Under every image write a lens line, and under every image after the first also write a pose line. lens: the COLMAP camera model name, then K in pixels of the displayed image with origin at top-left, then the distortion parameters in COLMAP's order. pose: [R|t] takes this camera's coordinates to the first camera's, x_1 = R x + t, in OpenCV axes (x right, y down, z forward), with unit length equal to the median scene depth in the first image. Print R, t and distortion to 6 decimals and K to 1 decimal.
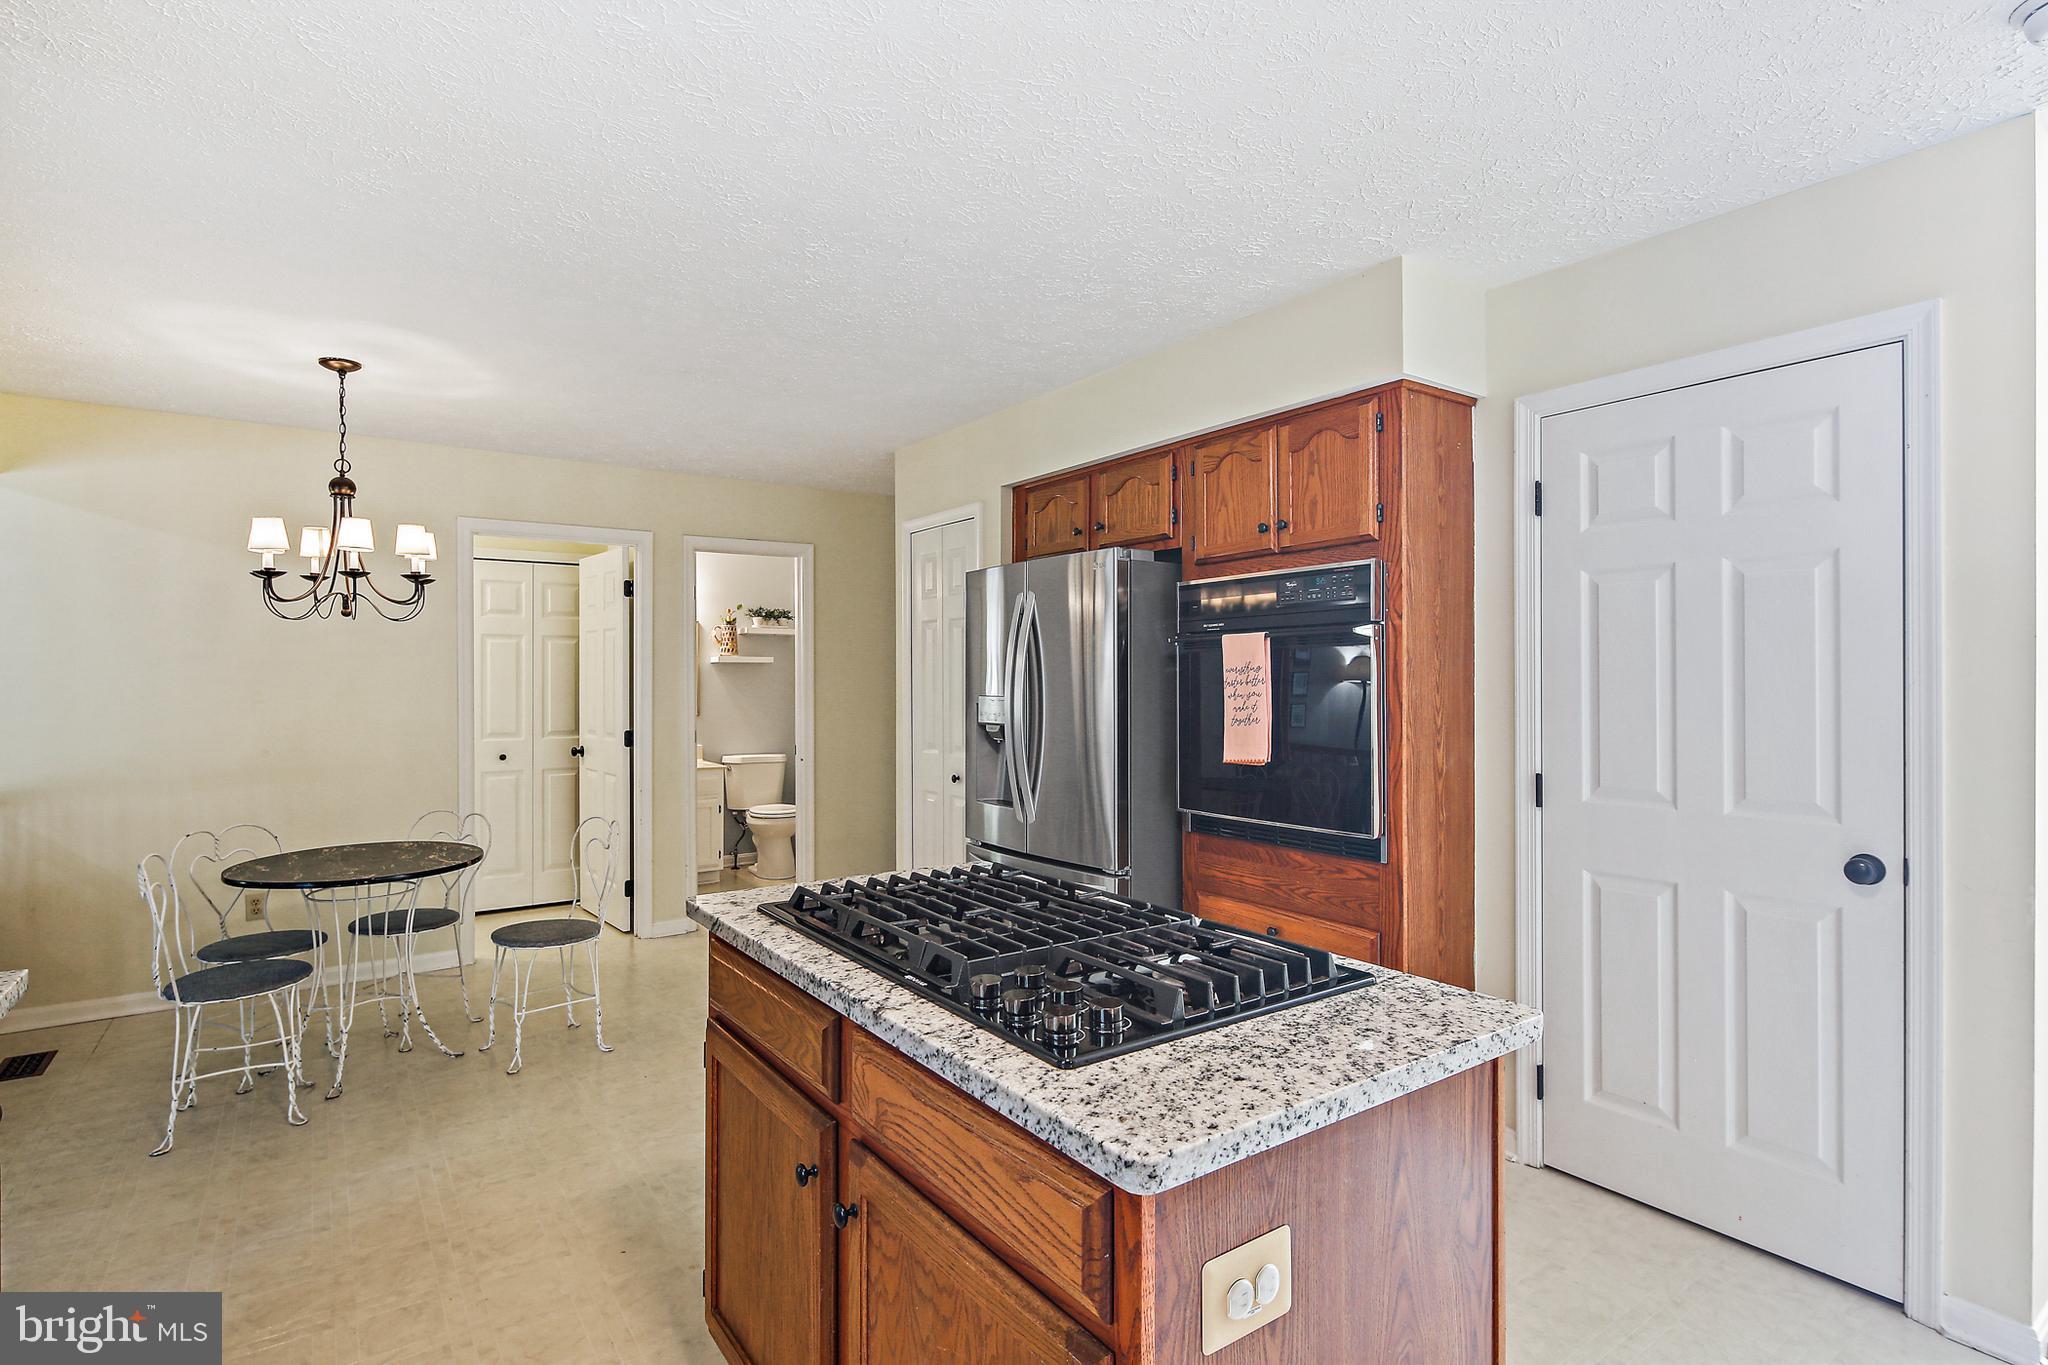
lens RADIAL K [[1008.9, 0, 1030.6], [0, 1008.9, 678.2], [0, 0, 1]] dist [-0.000051, -0.000278]
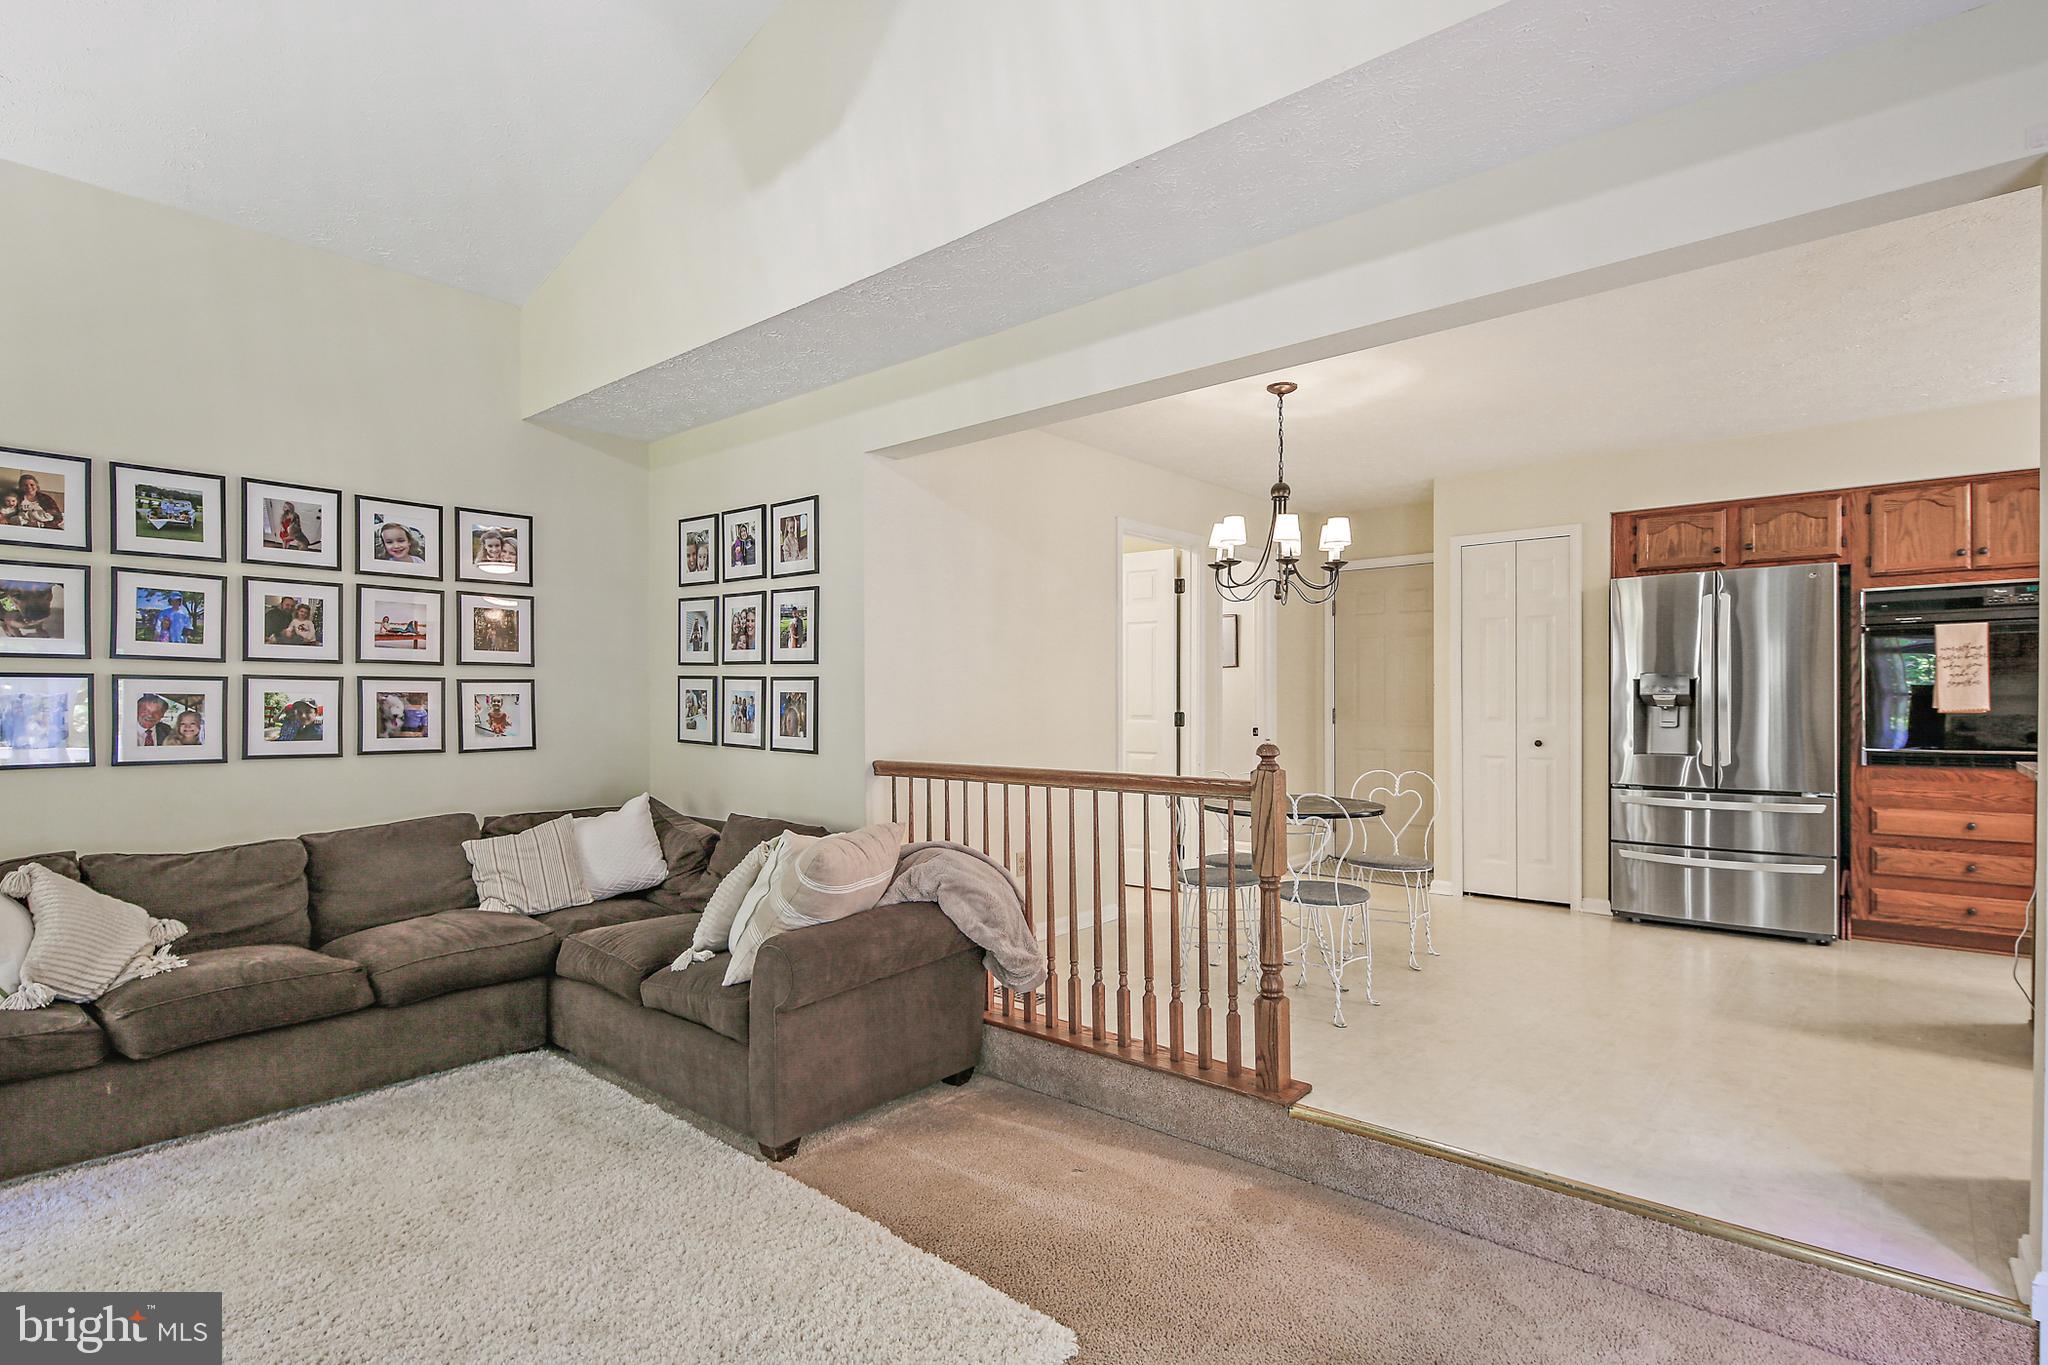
lens RADIAL K [[1017.1, 0, 1026.6], [0, 1017.1, 710.5], [0, 0, 1]] dist [-0.000928, -0.000432]
pose [[0.969543, -0.000867, 0.244919, -1.272976], [-0.001344, 0.999960, 0.008859, 0.061421], [-0.244917, -0.008919, 0.969503, -0.090152]]
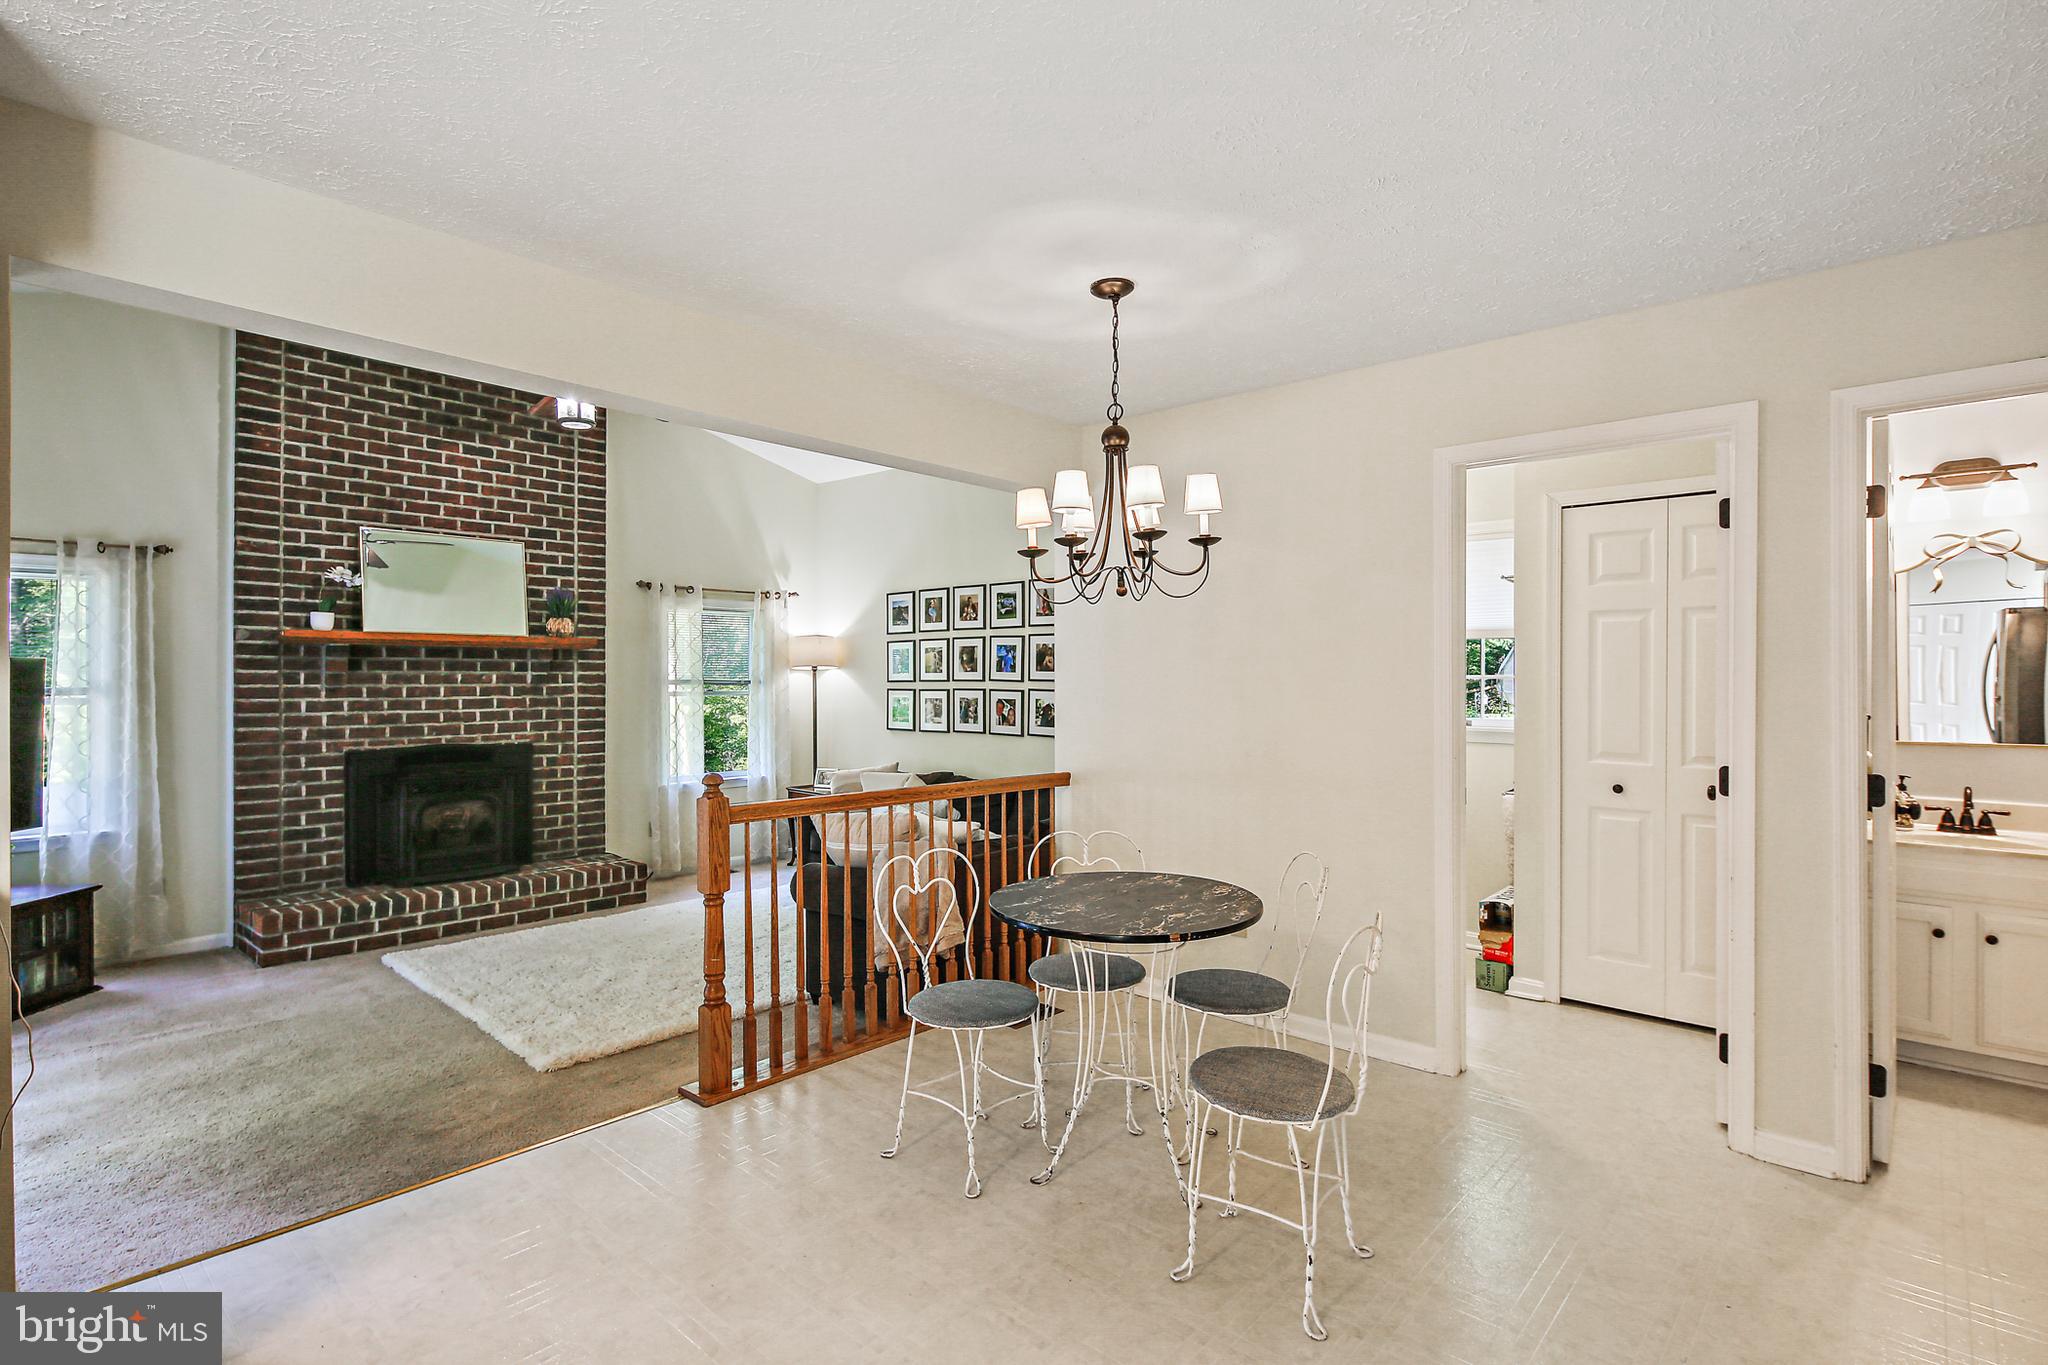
lens RADIAL K [[1008.9, 0, 1030.6], [0, 1008.9, 678.2], [0, 0, 1]] dist [-0.000051, -0.000278]
pose [[0.219042, 0.007149, -0.975689, 0.099990], [-0.002738, 0.999974, 0.006712, -0.000385], [0.975712, 0.001201, 0.219055, 0.755834]]
